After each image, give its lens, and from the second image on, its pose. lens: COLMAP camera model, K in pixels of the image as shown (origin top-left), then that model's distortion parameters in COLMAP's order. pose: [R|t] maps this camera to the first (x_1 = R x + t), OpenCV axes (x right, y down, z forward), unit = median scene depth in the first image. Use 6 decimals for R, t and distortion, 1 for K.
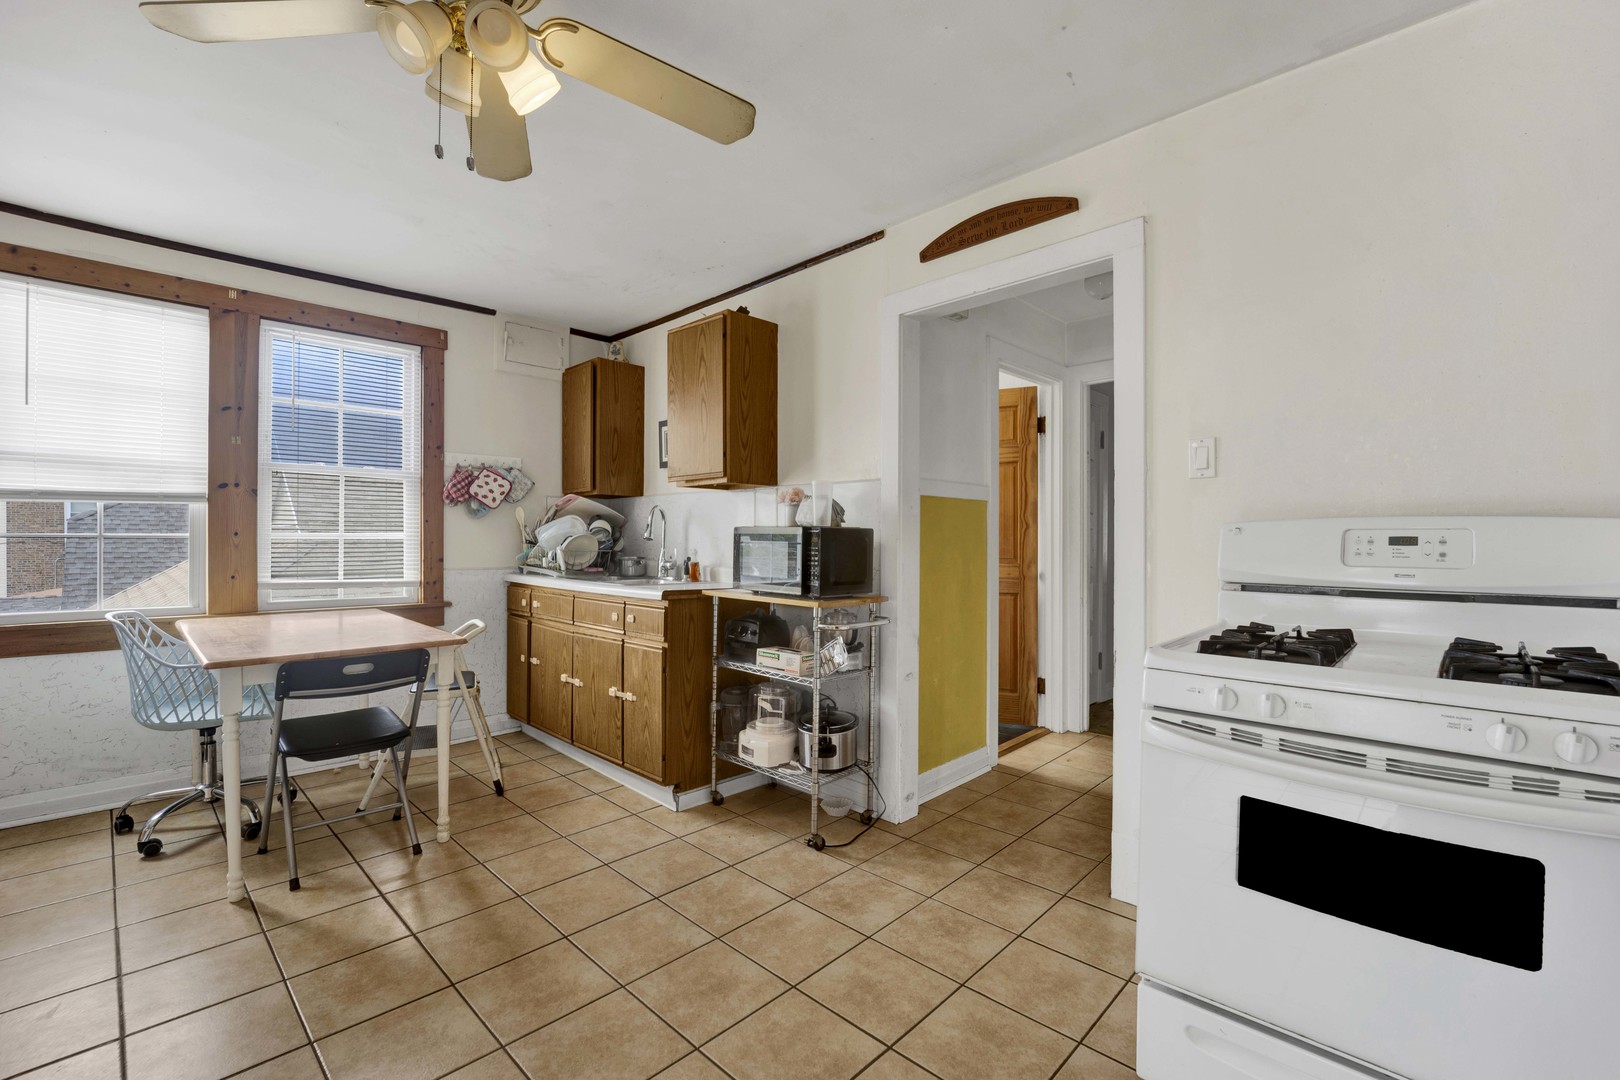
lens RADIAL K [[687.3, 0, 815.3], [0, 687.3, 537.9], [0, 0, 1]] dist [-0.020280, -0.000114]
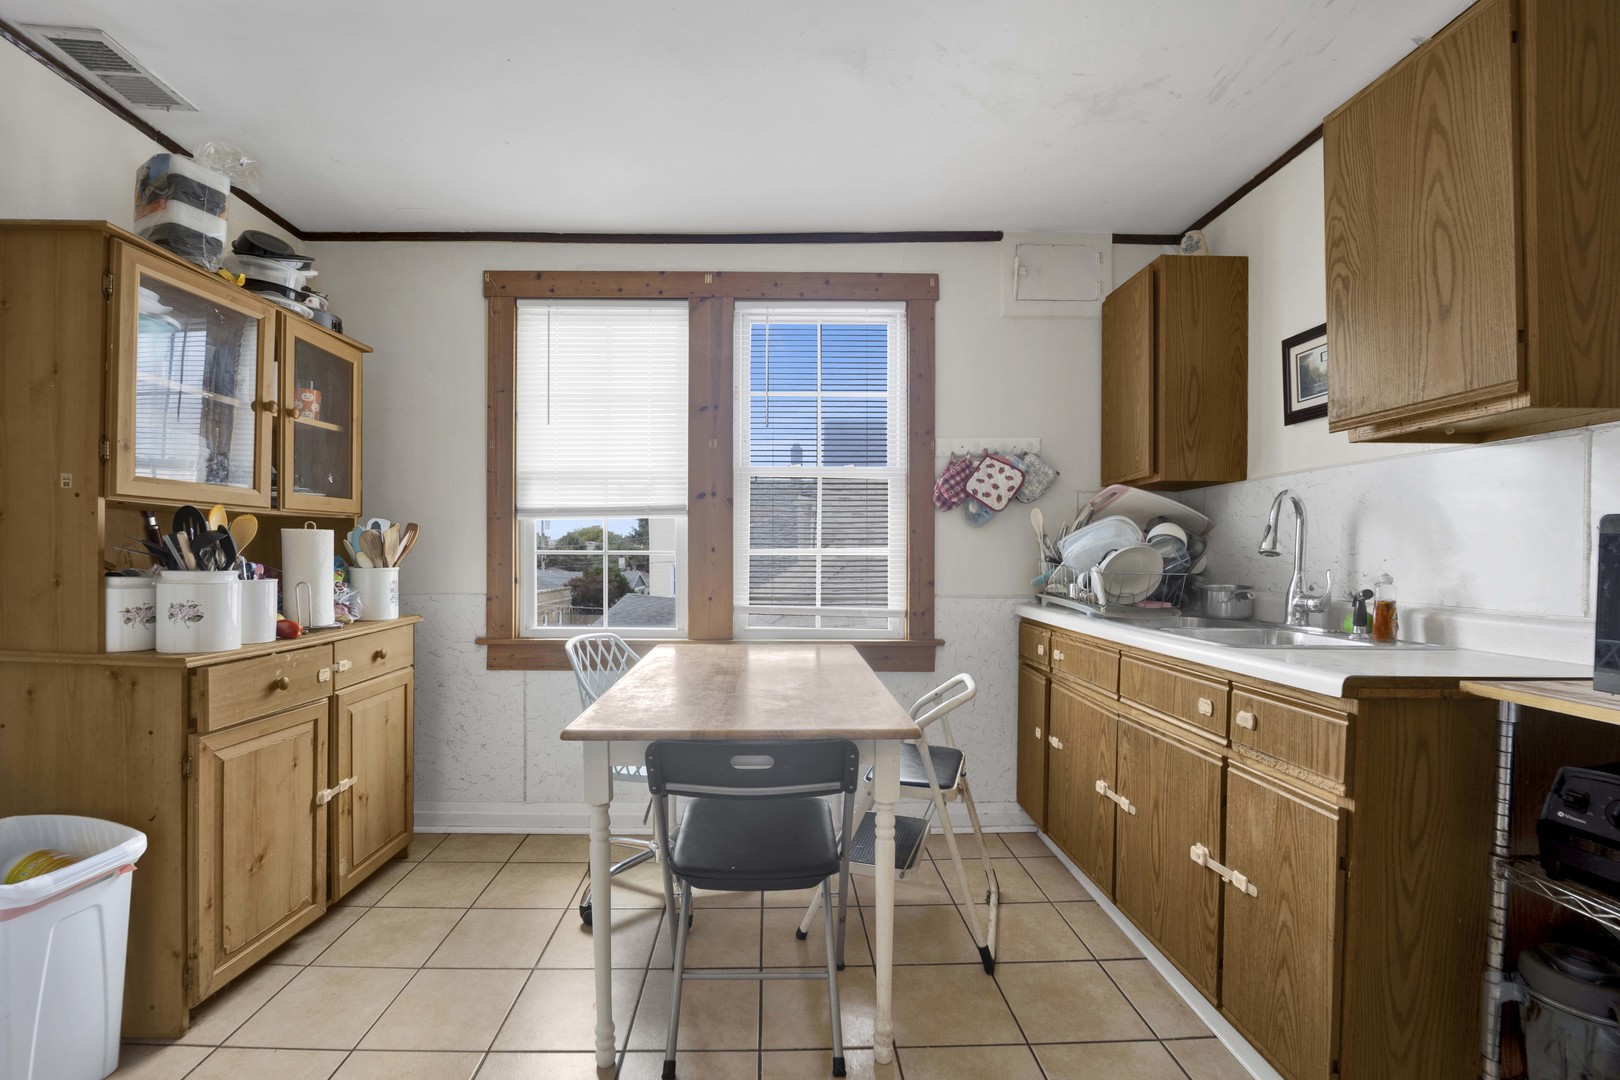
lens RADIAL K [[623.2, 0, 804.6], [0, 623.2, 566.3], [0, 0, 1]] dist [-0.018976, -0.000264]
pose [[0.692373, 0.008183, -0.721493, -0.152606], [0.003663, 0.999883, 0.014855, 0.002995], [0.721530, -0.012928, 0.692262, 0.426536]]
